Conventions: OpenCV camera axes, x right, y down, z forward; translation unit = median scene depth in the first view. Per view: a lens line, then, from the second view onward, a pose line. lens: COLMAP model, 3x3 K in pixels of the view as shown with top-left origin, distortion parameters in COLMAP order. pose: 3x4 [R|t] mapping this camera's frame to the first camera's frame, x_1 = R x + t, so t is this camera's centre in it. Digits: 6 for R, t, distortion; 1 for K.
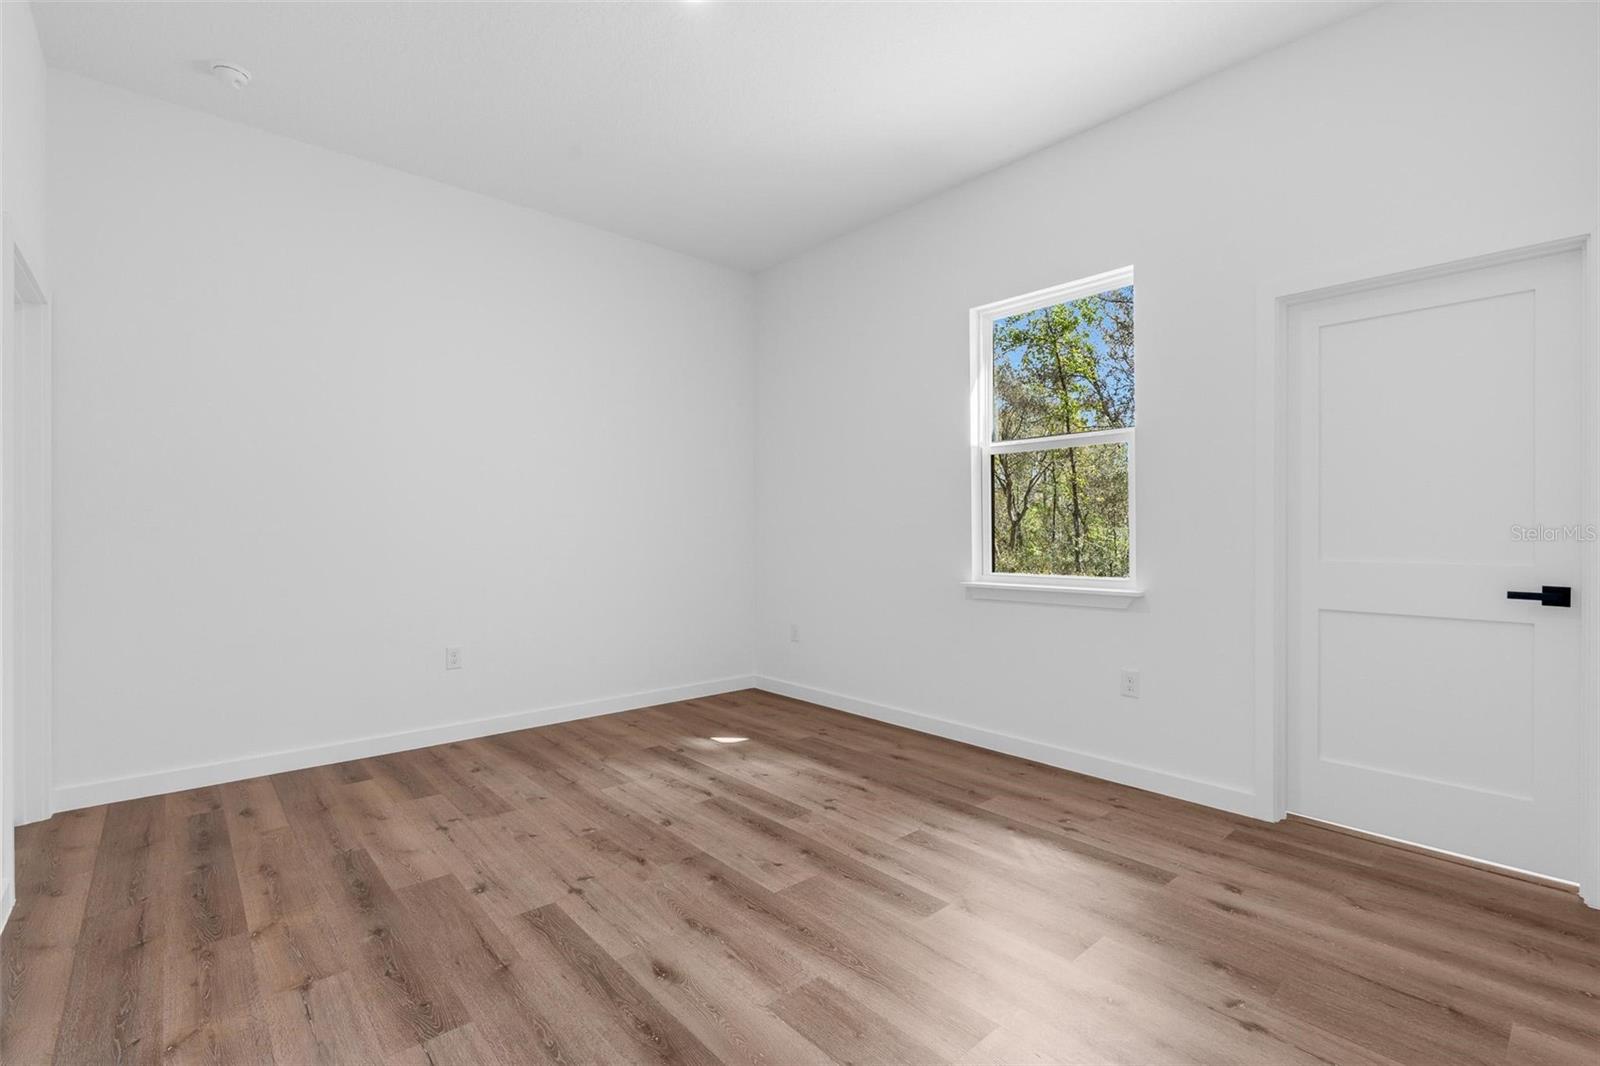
lens RADIAL K [[721.8, 0, 795.8], [0, 721.8, 531.5], [0, 0, 1]] dist [-0.010690, 0.003733]
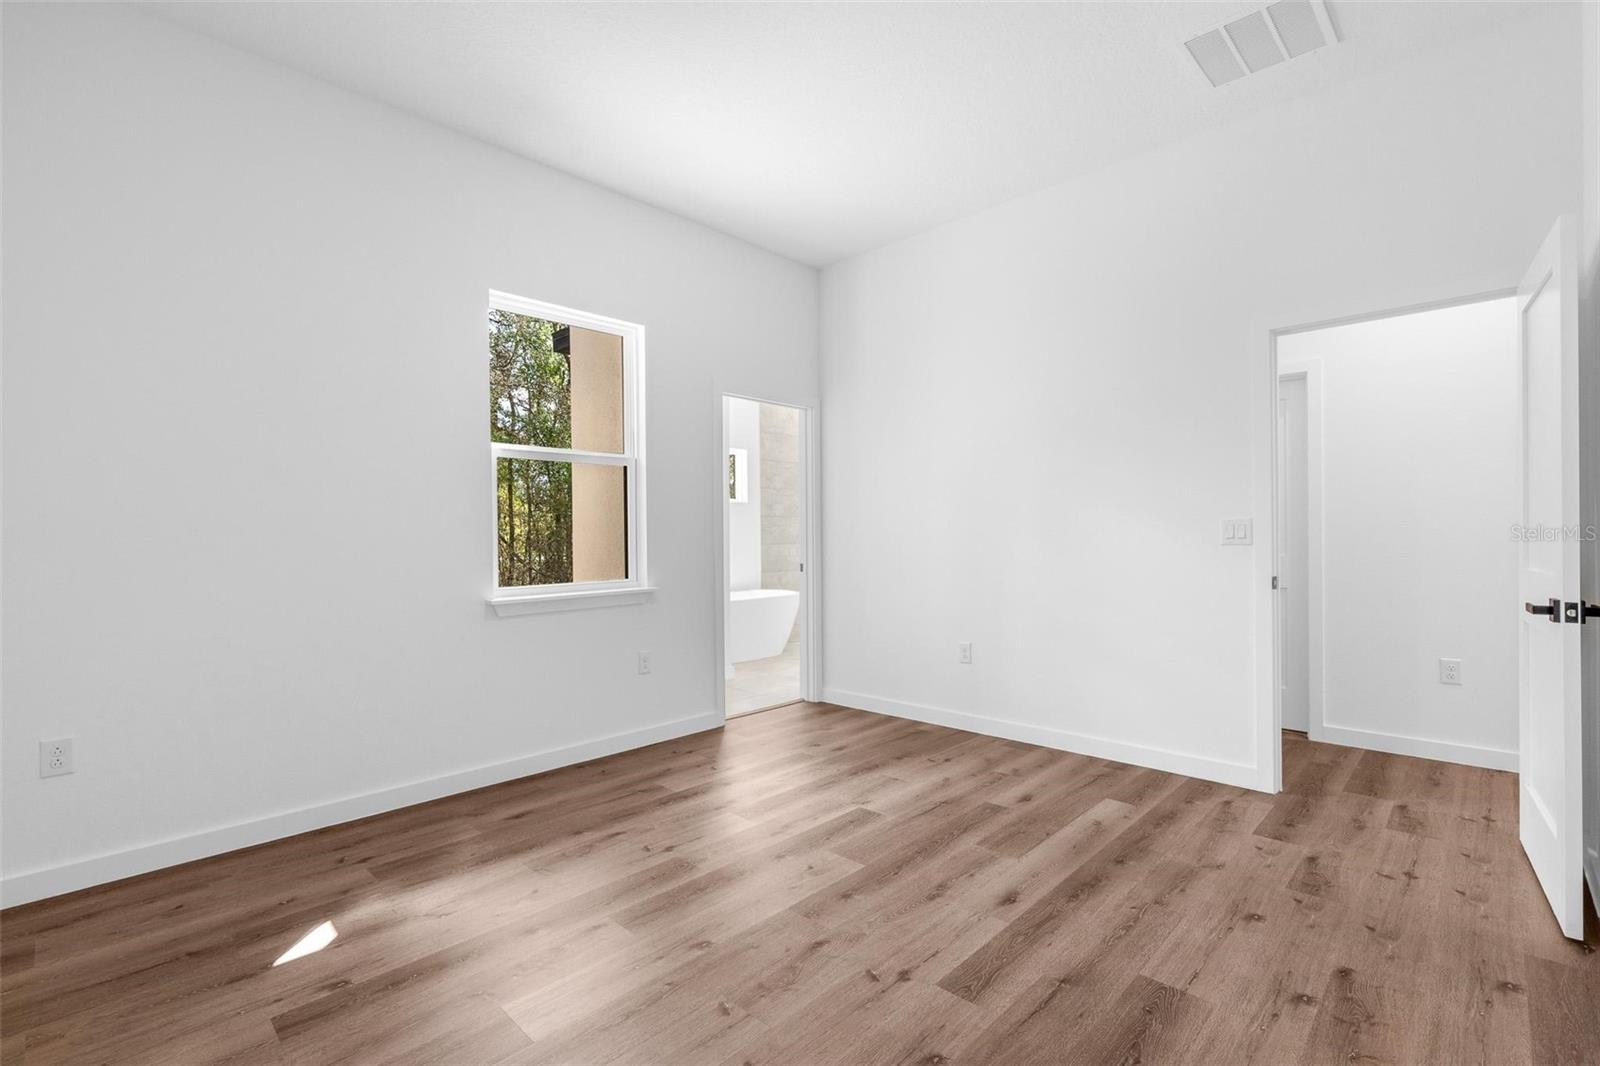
lens RADIAL K [[721.8, 0, 795.0], [0, 721.8, 530.3], [0, 0, 1]] dist [-0.010690, 0.003733]
pose [[-0.078466, 0.008332, 0.996882, -0.931327], [0.011405, 0.999907, -0.007460, -0.004686], [-0.996852, 0.010784, -0.078554, 0.982943]]
